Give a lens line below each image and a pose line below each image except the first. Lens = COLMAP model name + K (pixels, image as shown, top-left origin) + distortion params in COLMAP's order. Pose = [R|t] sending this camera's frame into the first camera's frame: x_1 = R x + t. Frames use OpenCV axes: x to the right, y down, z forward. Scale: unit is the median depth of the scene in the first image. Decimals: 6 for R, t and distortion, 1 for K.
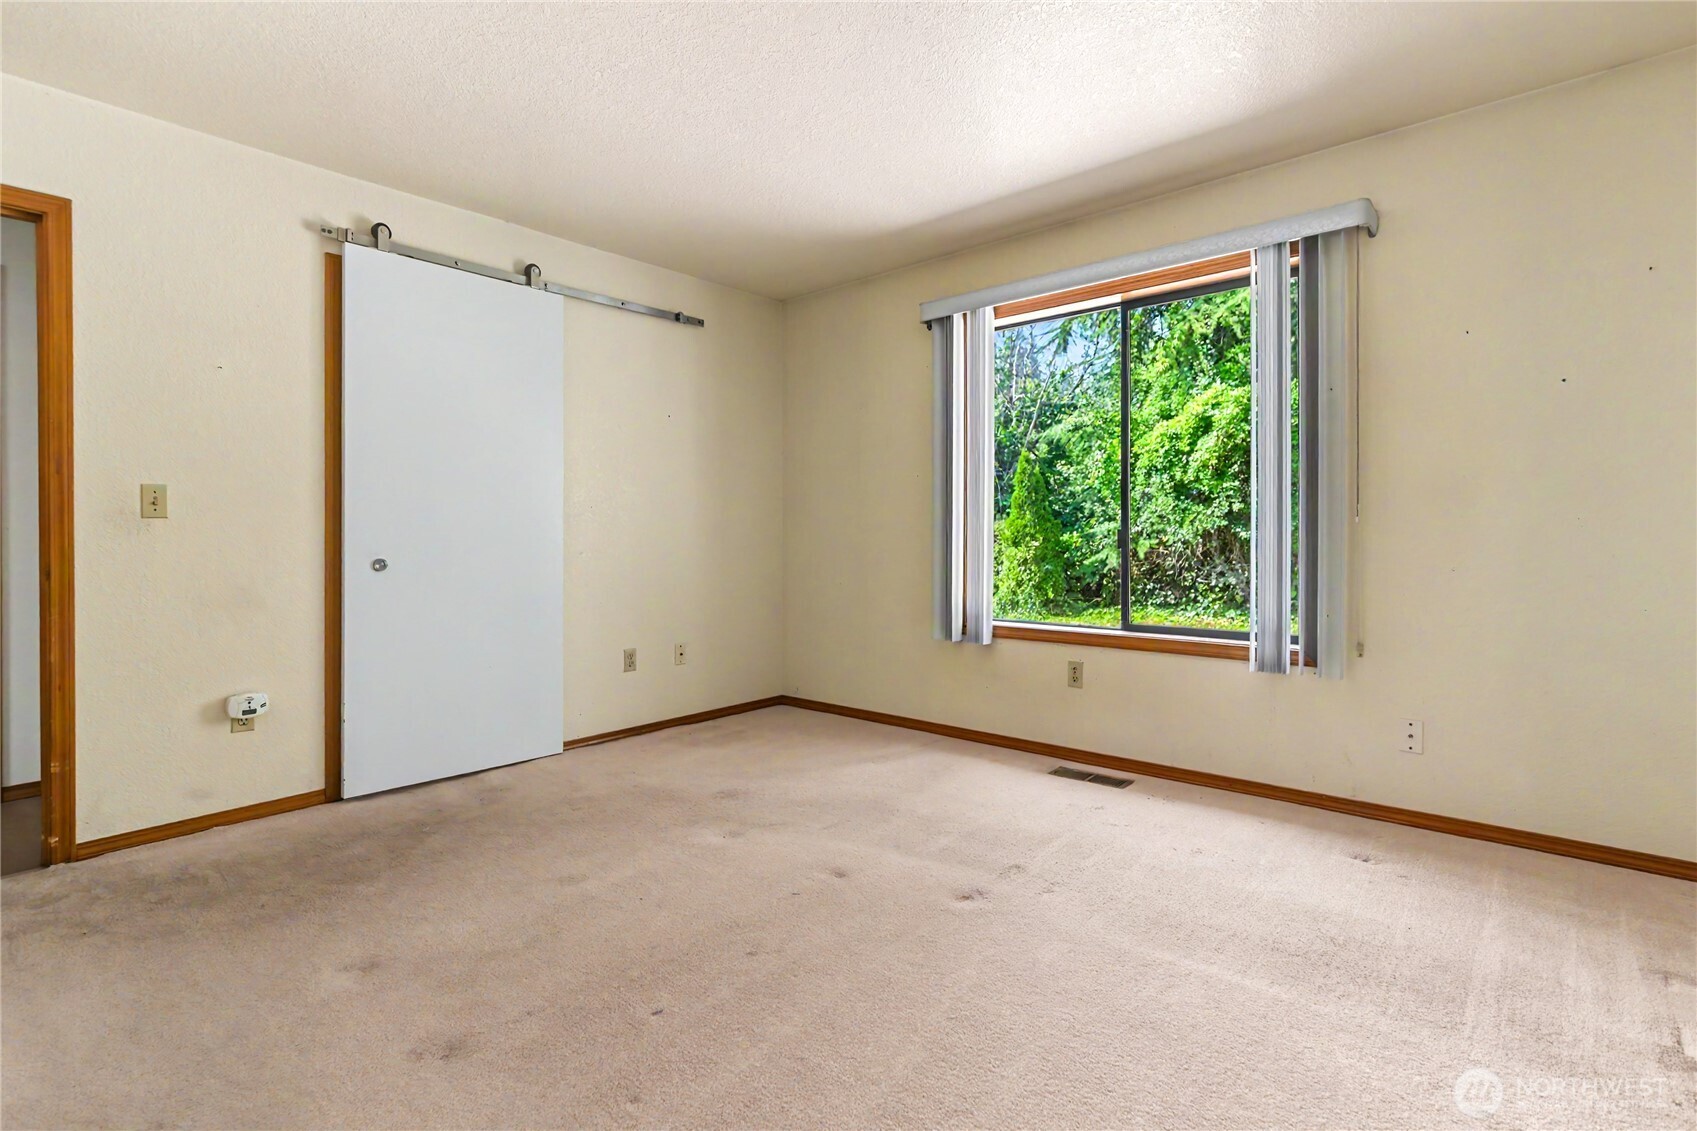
lens RADIAL K [[808.8, 0, 822.6], [0, 808.8, 554.3], [0, 0, 1]] dist [-0.001423, -0.000385]
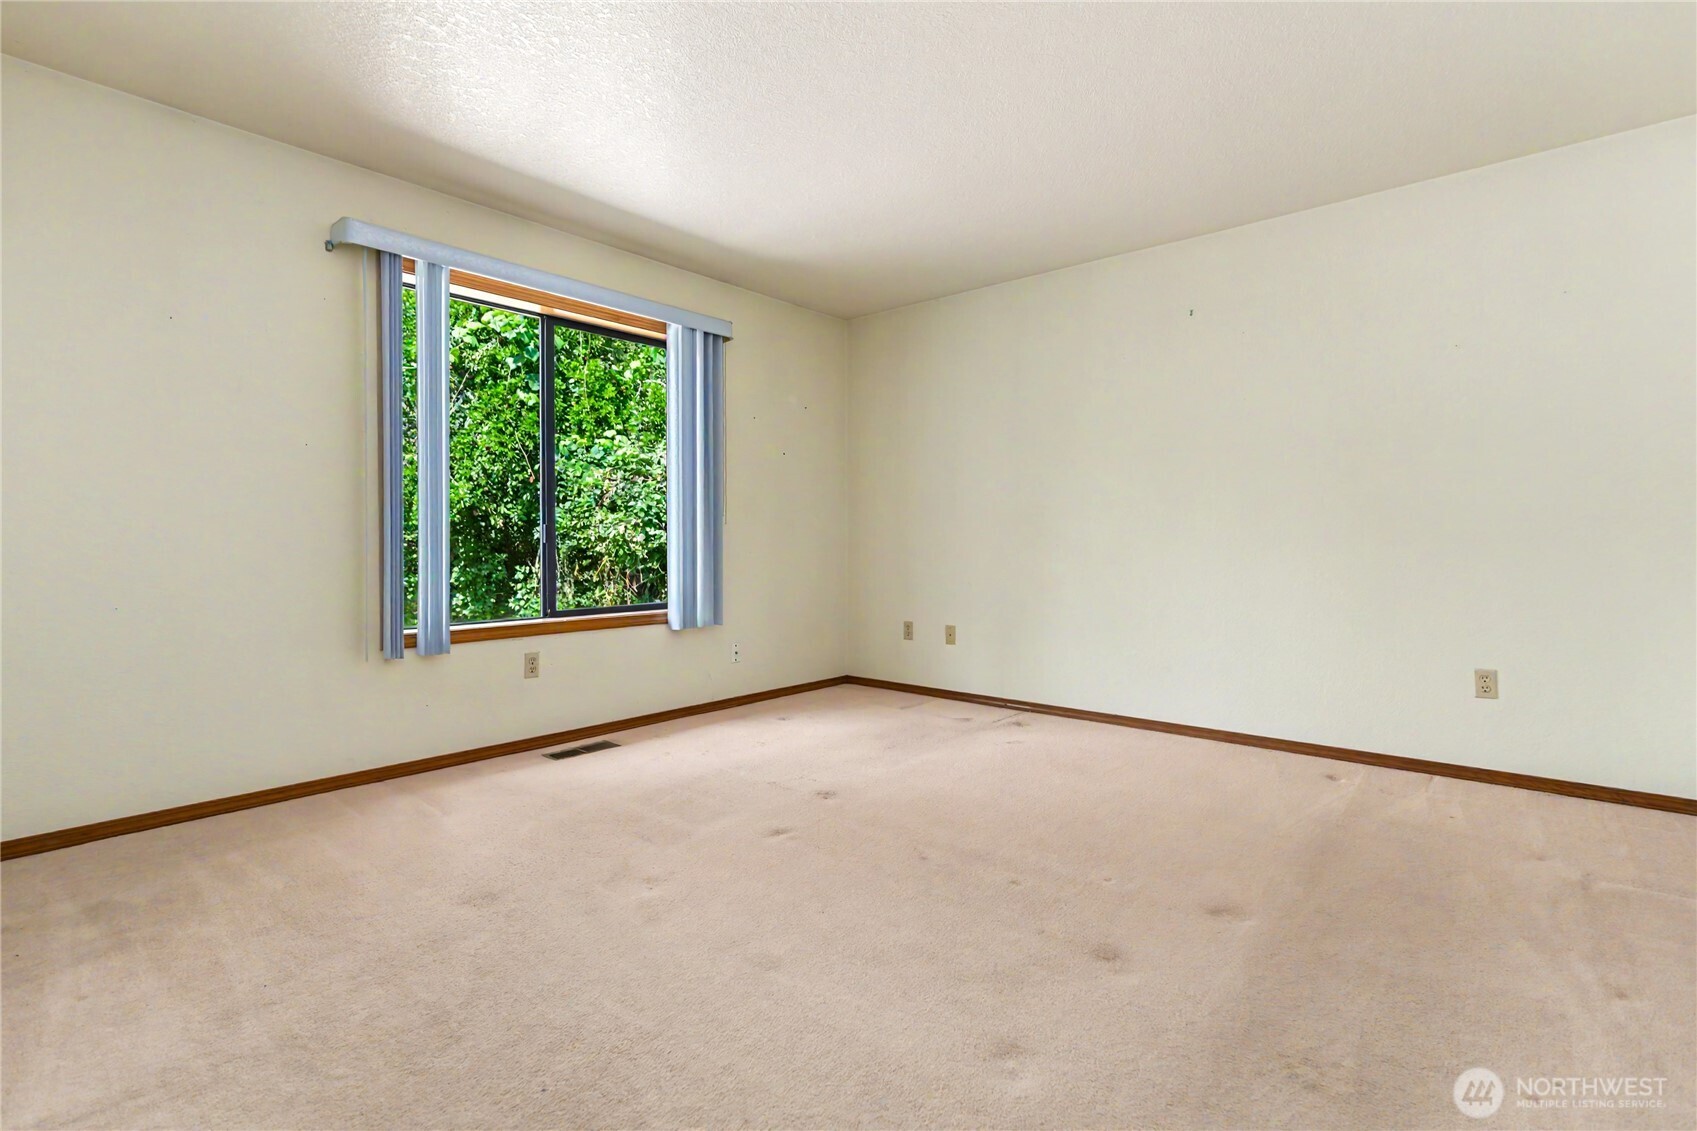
lens RADIAL K [[808.8, 0, 822.6], [0, 808.8, 554.3], [0, 0, 1]] dist [-0.001423, -0.000385]
pose [[-0.024289, -0.023472, 0.999429, -0.750564], [0.010816, 0.999660, 0.023741, -0.013156], [-0.999646, 0.011387, -0.024026, 0.678491]]
